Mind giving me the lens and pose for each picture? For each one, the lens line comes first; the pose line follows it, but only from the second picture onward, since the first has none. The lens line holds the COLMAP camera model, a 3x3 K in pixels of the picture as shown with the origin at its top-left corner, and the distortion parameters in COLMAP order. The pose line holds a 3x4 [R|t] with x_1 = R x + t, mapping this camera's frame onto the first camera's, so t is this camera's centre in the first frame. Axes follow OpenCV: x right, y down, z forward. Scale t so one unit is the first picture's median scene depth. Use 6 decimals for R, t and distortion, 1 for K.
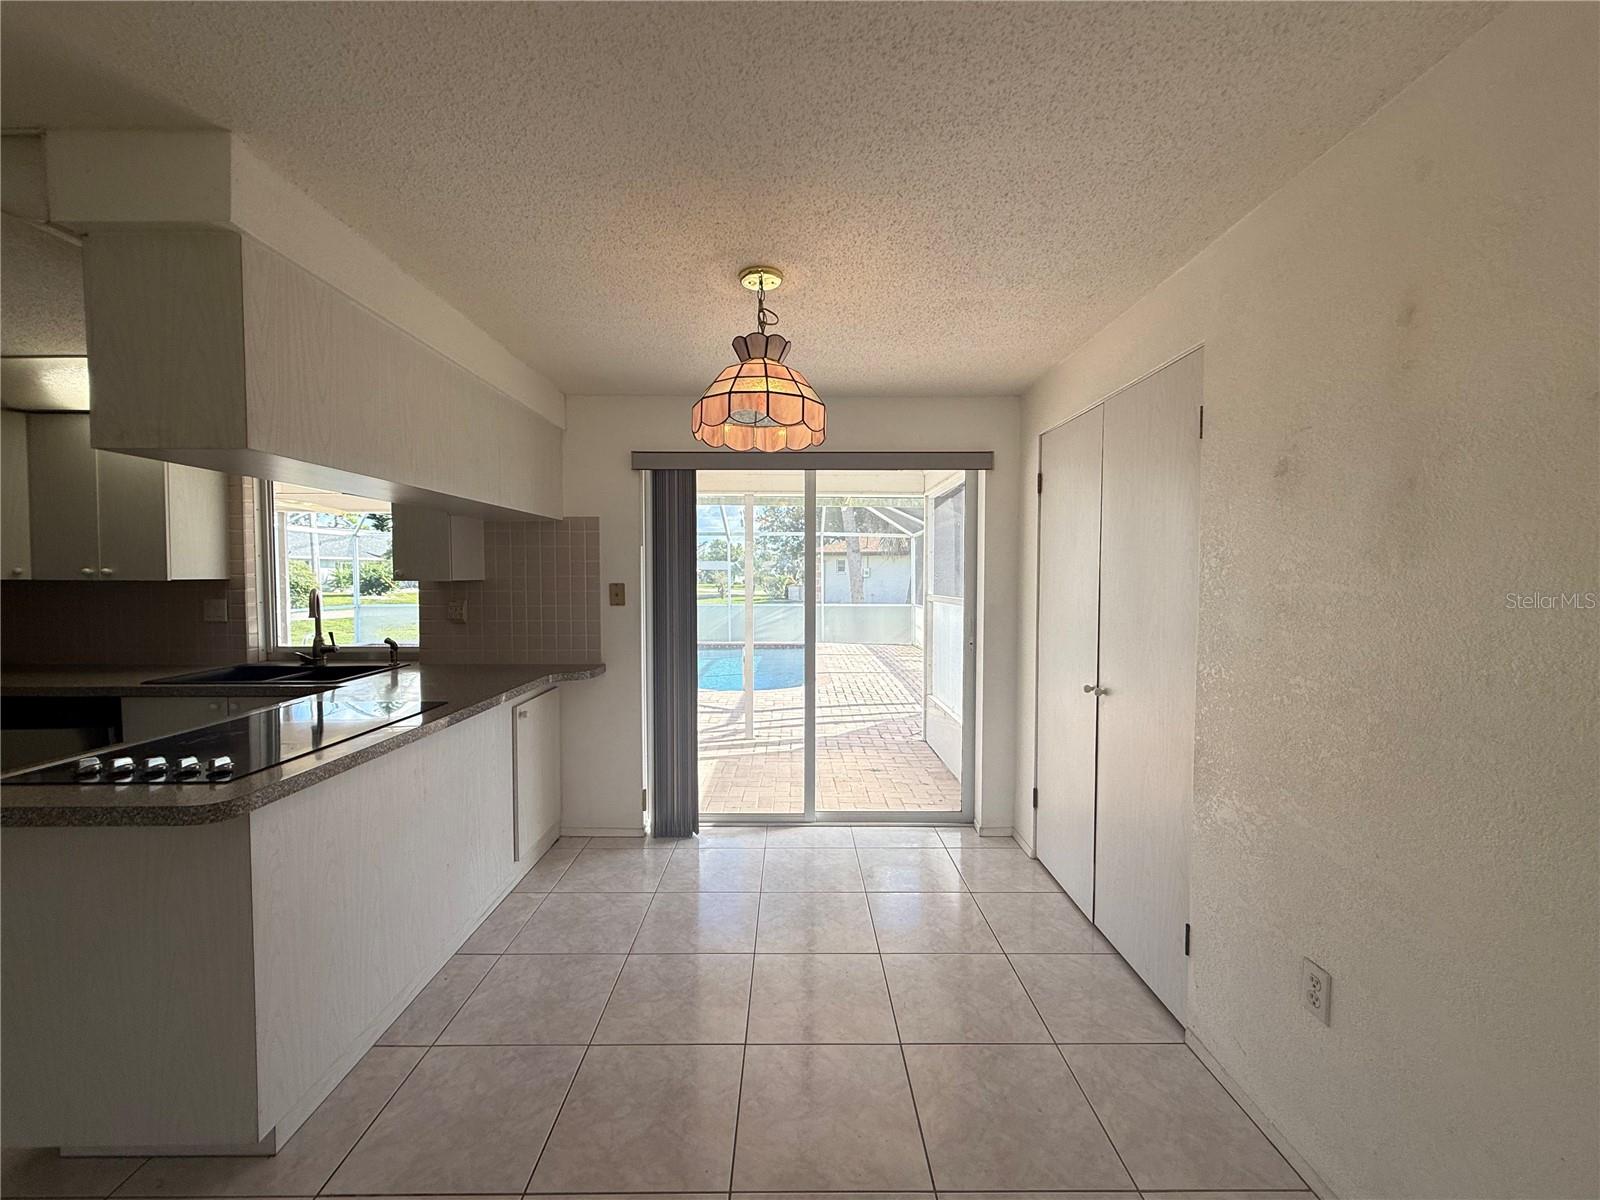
lens RADIAL K [[649.5, 0, 798.9], [0, 649.5, 598.8], [0, 0, 1]] dist [0.001794, 0.000727]
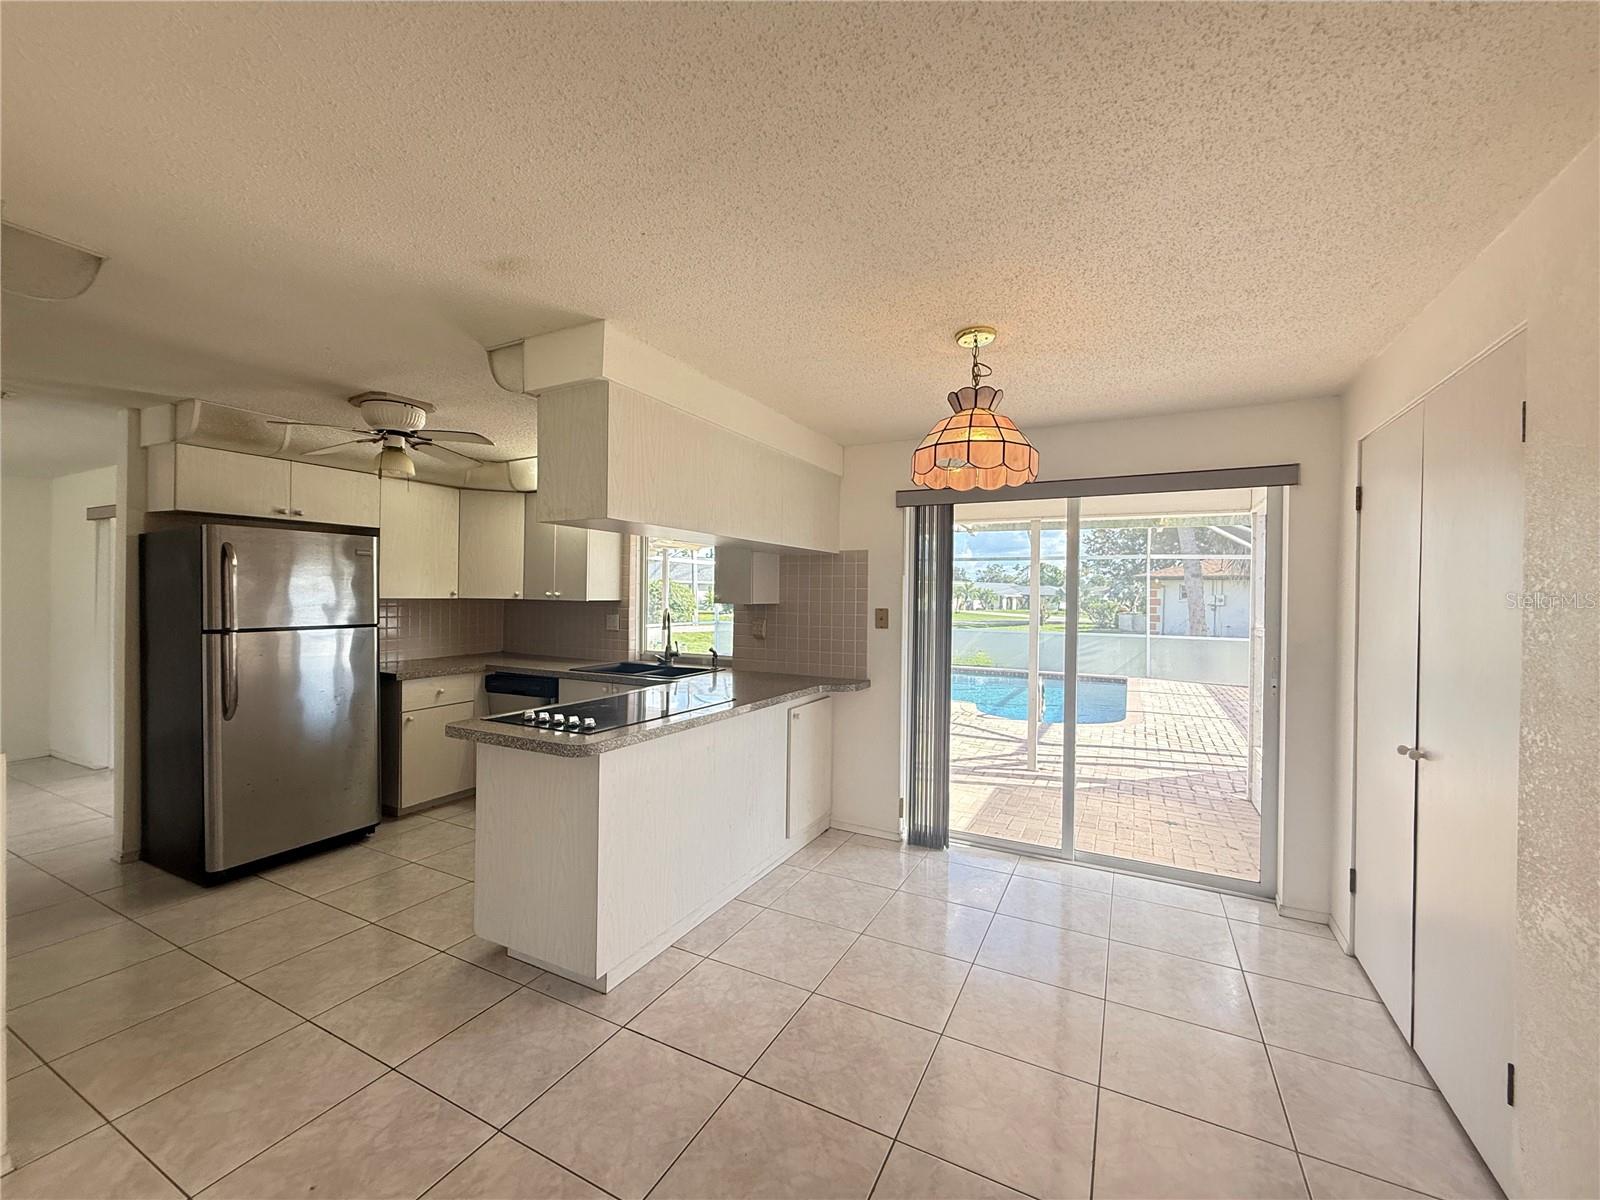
lens RADIAL K [[649.5, 0, 798.9], [0, 649.5, 598.8], [0, 0, 1]] dist [0.001794, 0.000727]
pose [[0.884989, 0.012395, -0.465447, 0.119253], [-0.029831, 0.999101, -0.030114, -0.002787], [0.464655, 0.040535, 0.884563, -0.061668]]
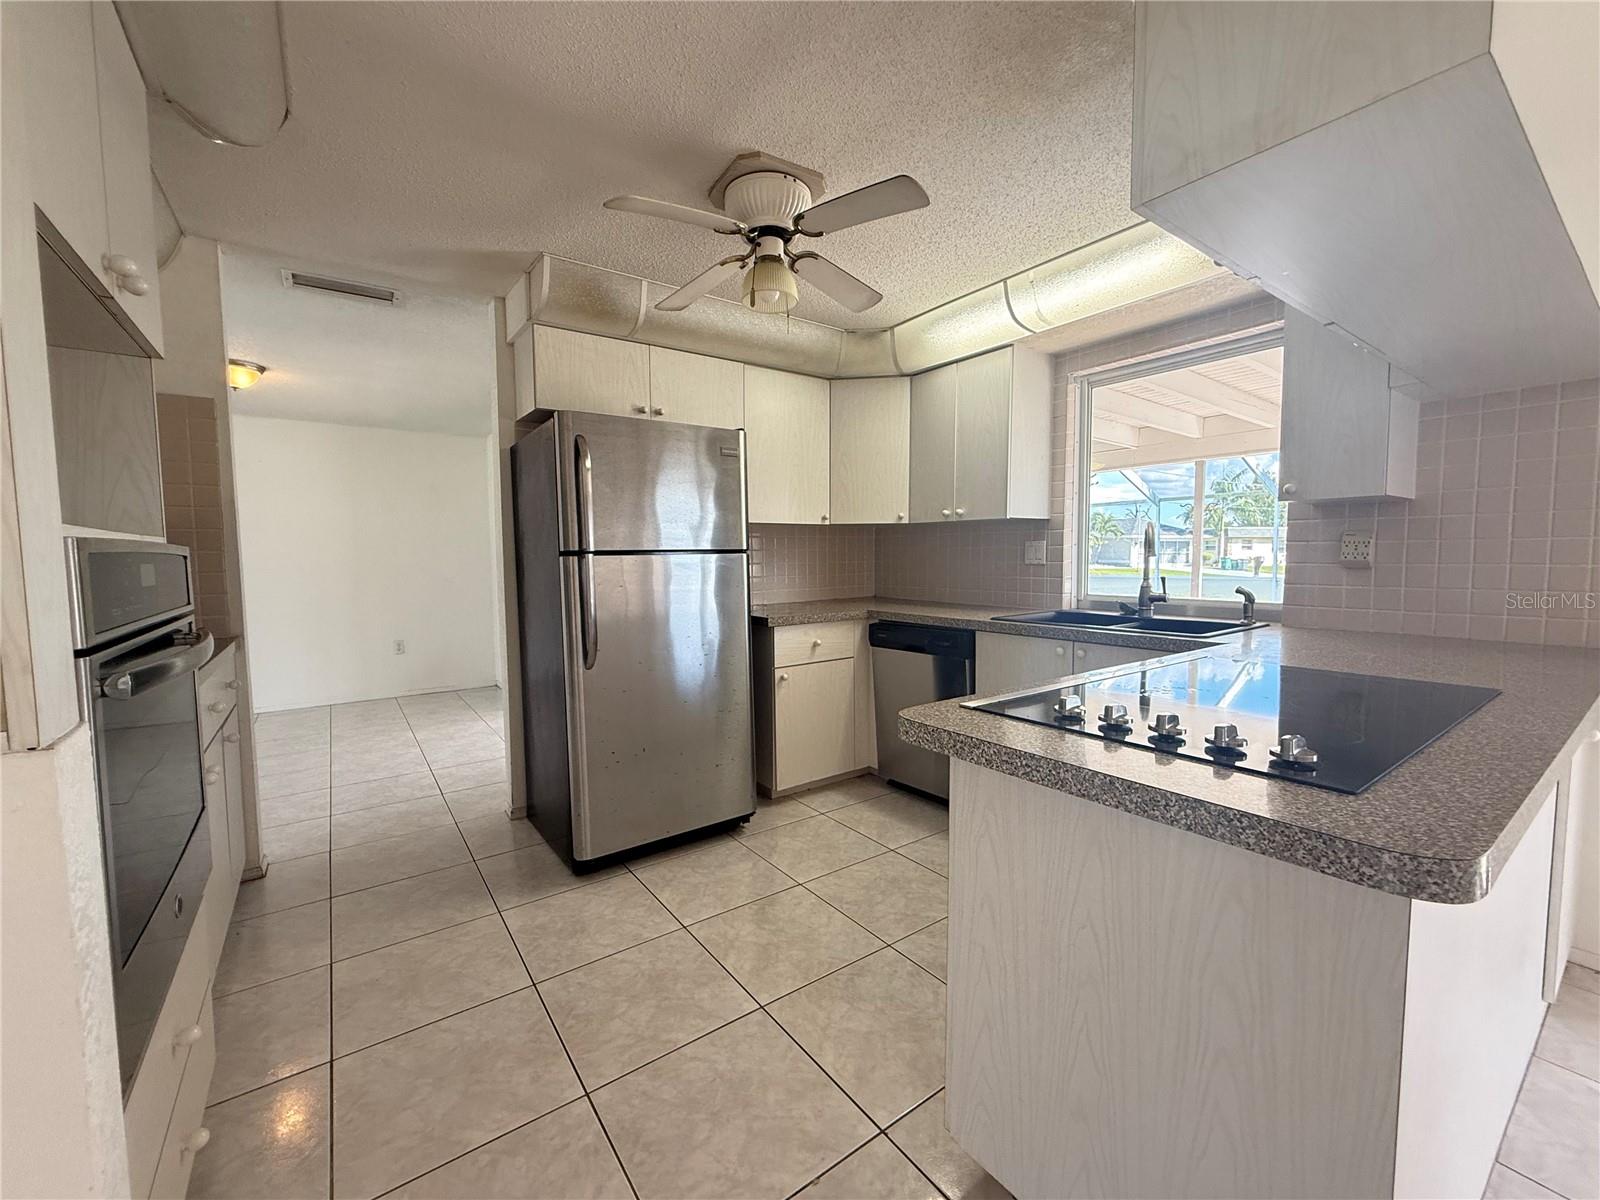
lens RADIAL K [[649.5, 0, 798.9], [0, 649.5, 598.8], [0, 0, 1]] dist [0.001794, 0.000727]
pose [[0.580173, 0.048998, -0.813018, -0.324174], [-0.023036, 0.998777, 0.043754, 0.053632], [0.814168, -0.006656, 0.580592, 0.163065]]
